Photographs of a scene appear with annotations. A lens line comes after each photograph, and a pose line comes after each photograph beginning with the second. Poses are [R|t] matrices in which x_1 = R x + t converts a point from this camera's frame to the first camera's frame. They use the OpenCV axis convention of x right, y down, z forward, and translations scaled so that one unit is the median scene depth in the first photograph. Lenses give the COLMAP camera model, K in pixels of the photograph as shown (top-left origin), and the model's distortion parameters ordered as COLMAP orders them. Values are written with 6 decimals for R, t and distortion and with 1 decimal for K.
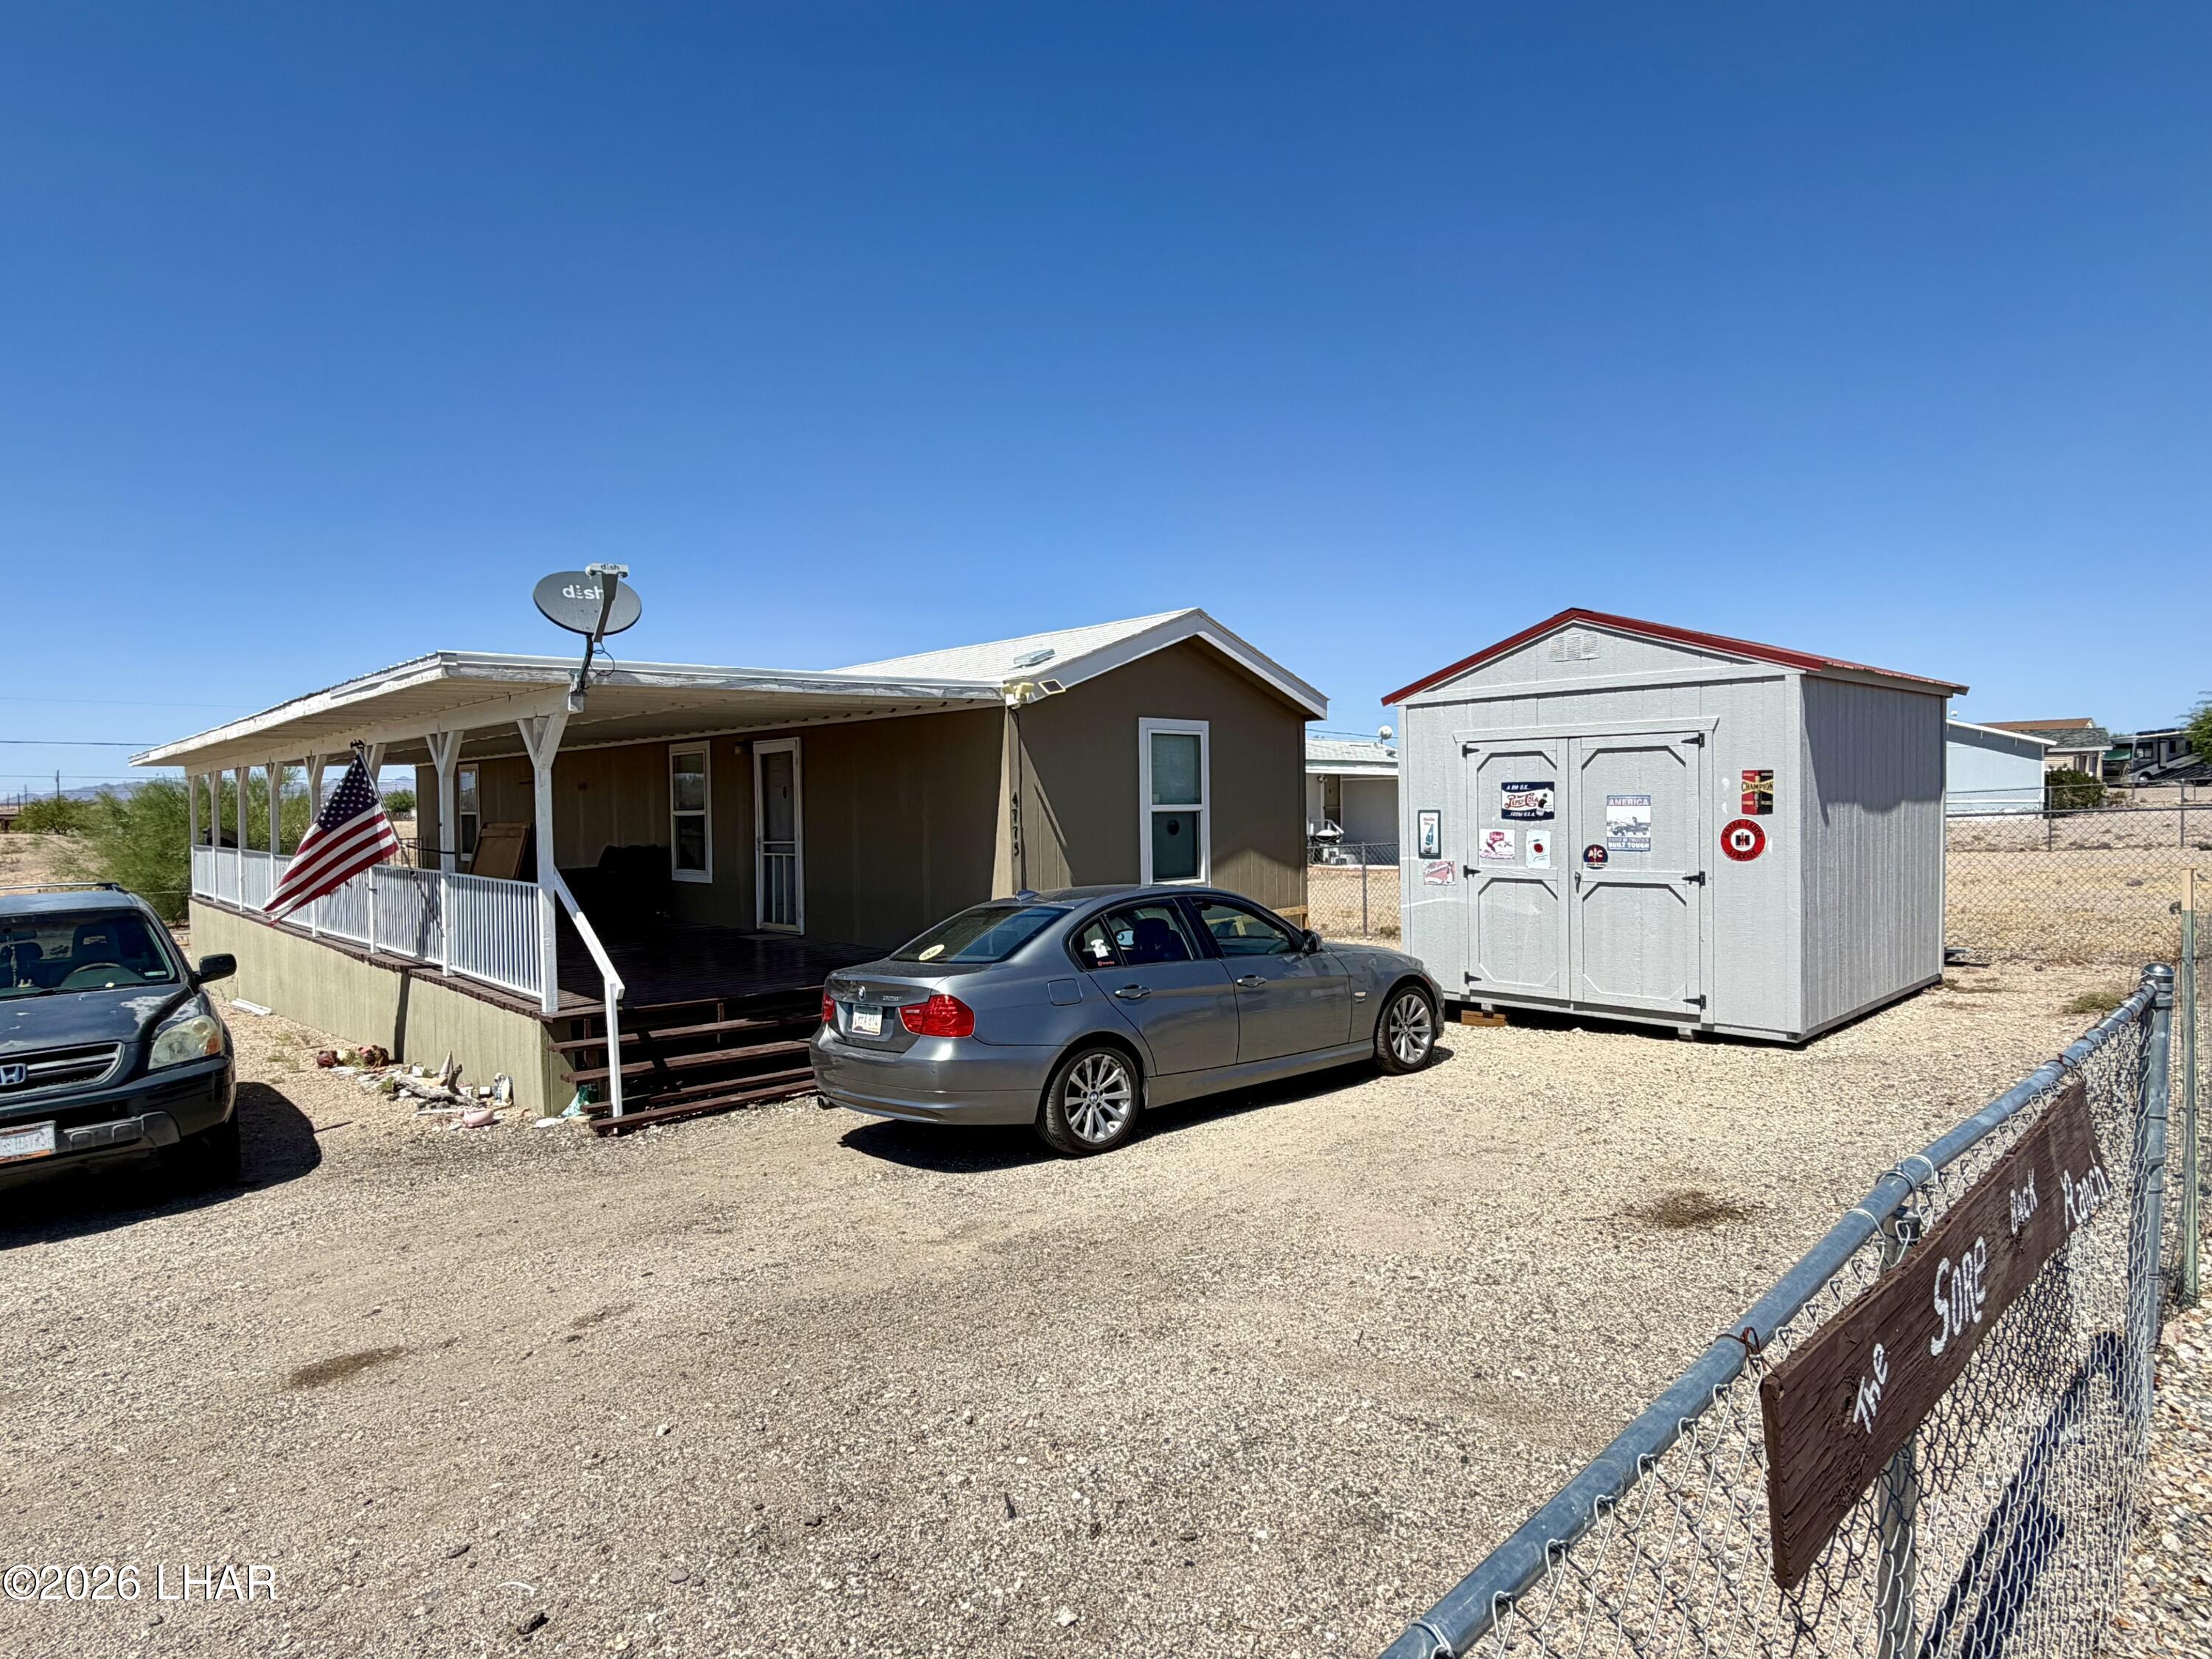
lens RADIAL K [[1212.0, 0, 1108.8], [0, 1212.0, 829.4], [0, 0, 1]] dist [-0.000912, -0.000040]
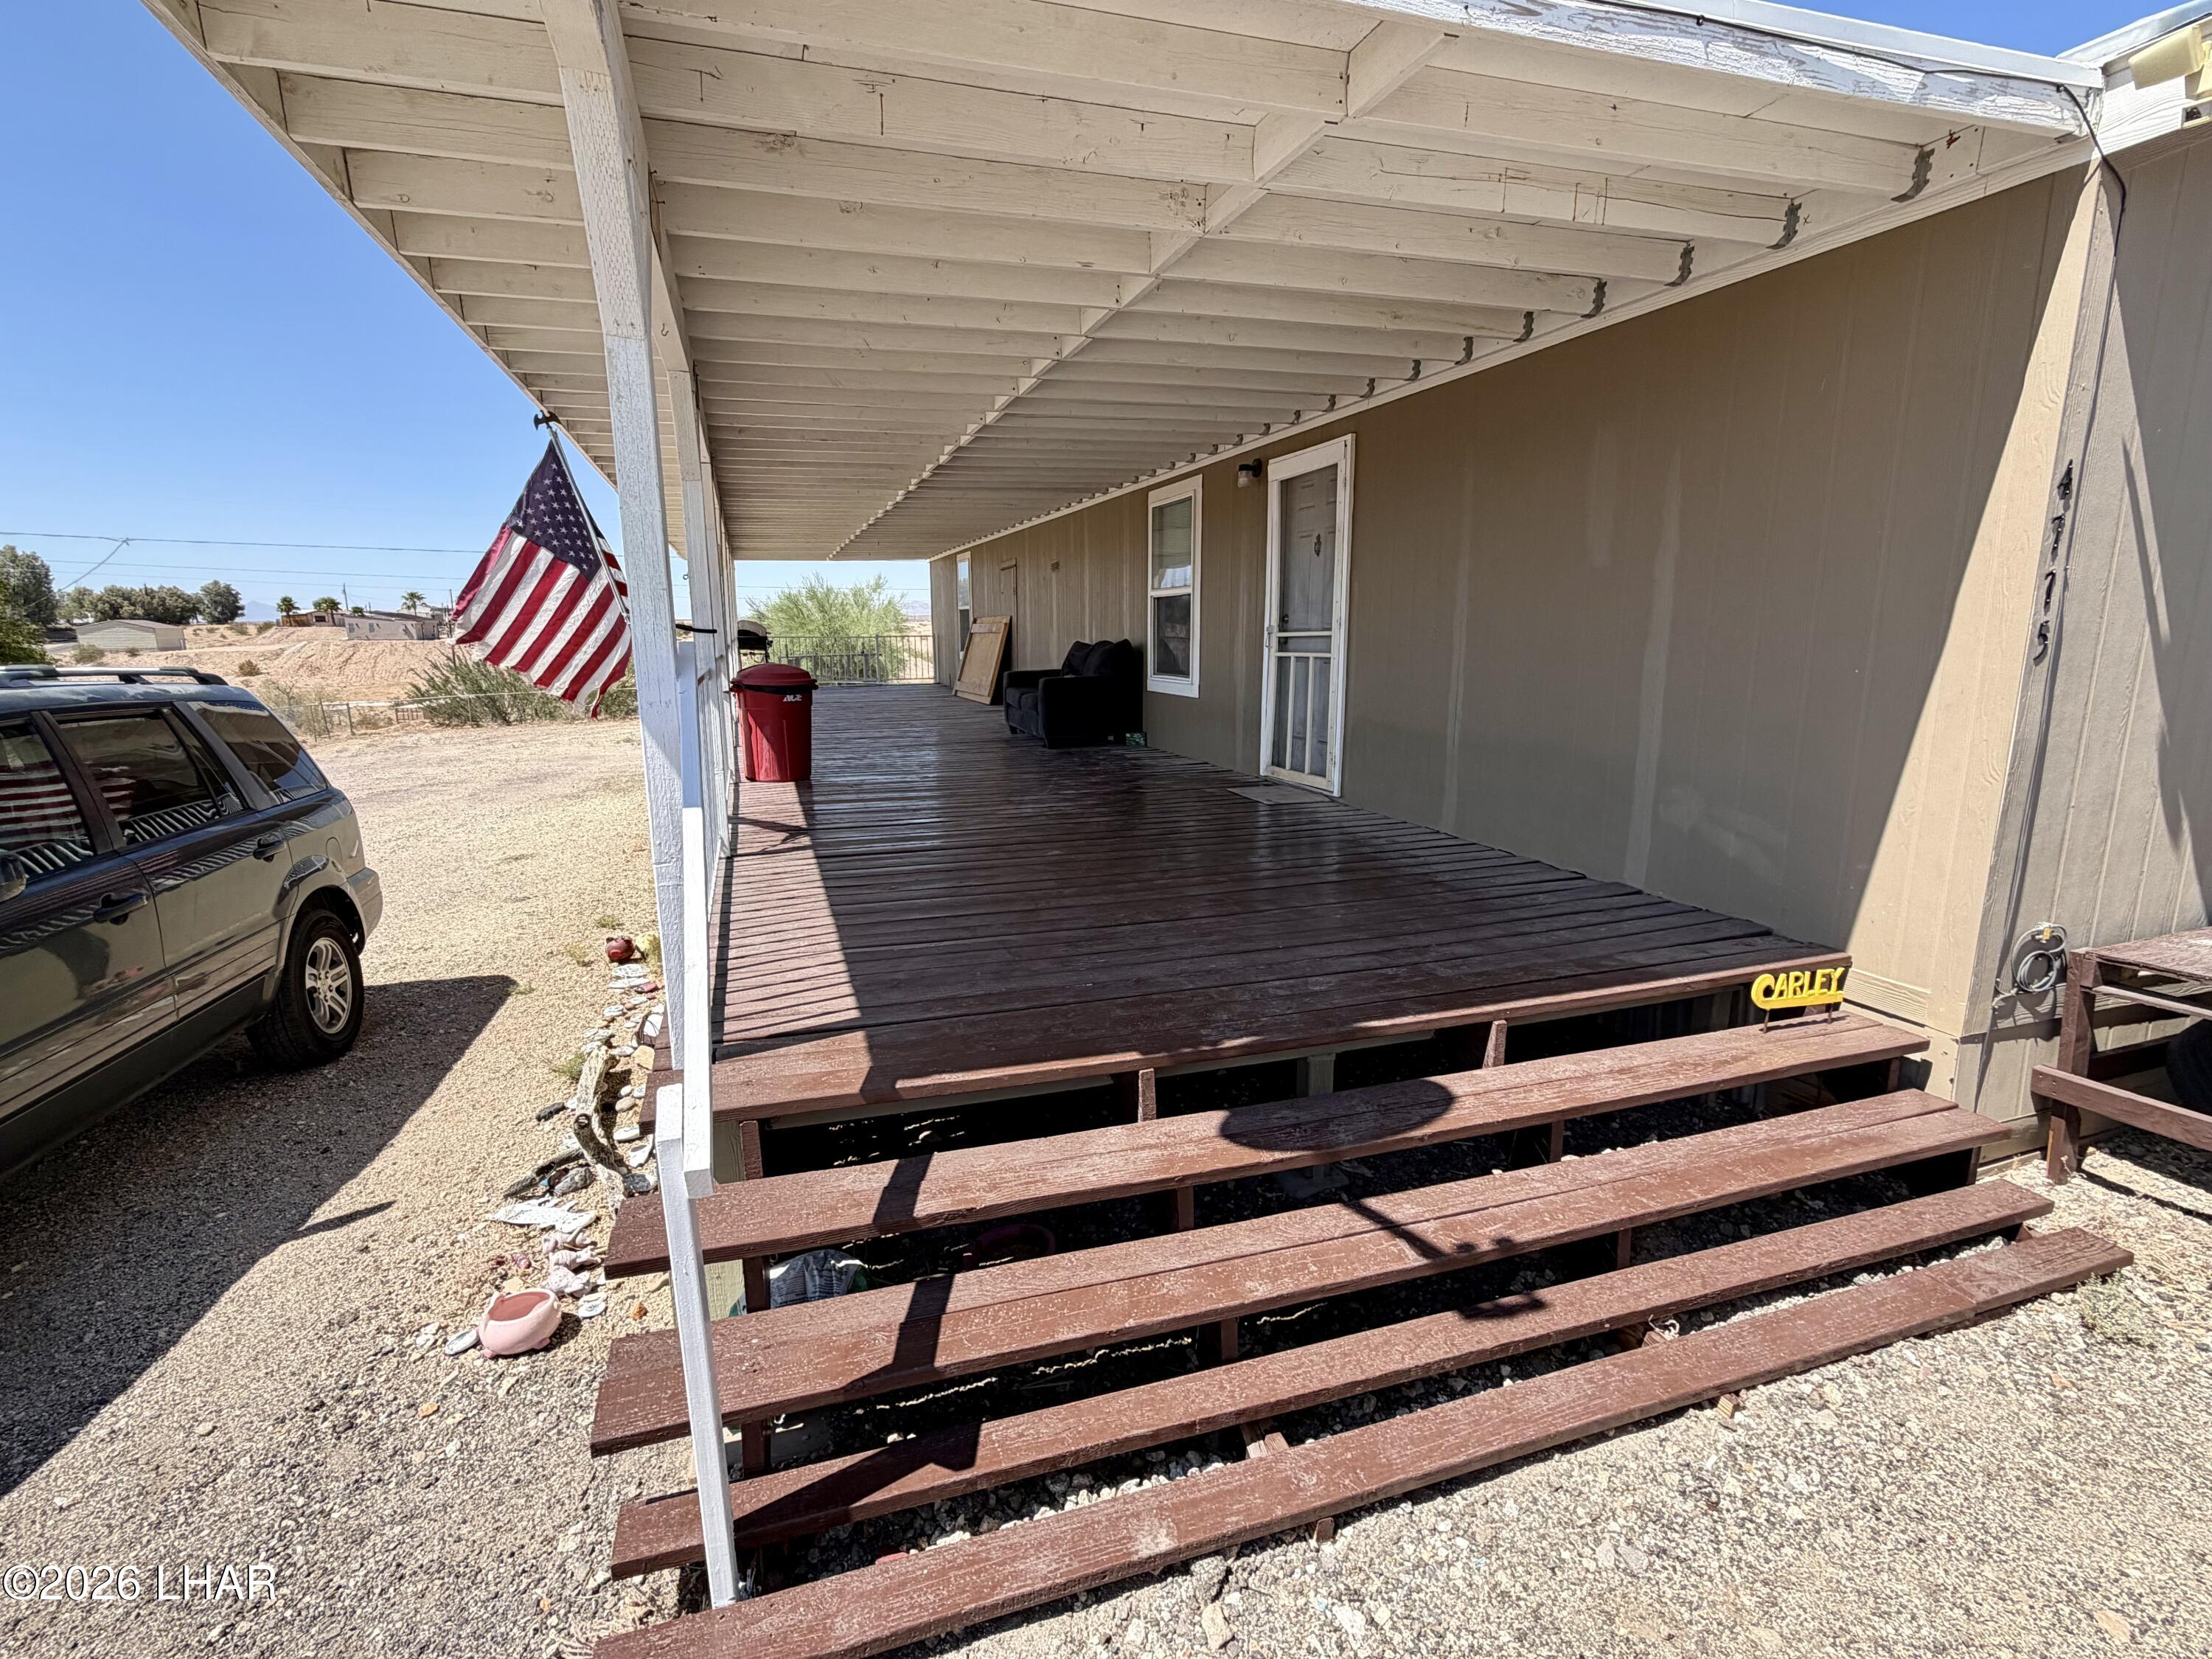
lens RADIAL K [[1034.8, 0, 1097.8], [0, 1034.8, 827.1], [0, 0, 1]] dist [0.000087, 0.000012]
pose [[0.904609, 0.091128, -0.416387, -0.145337], [-0.017656, 0.984051, 0.177005, 0.015958], [0.425876, -0.152769, 0.891791, 0.497359]]
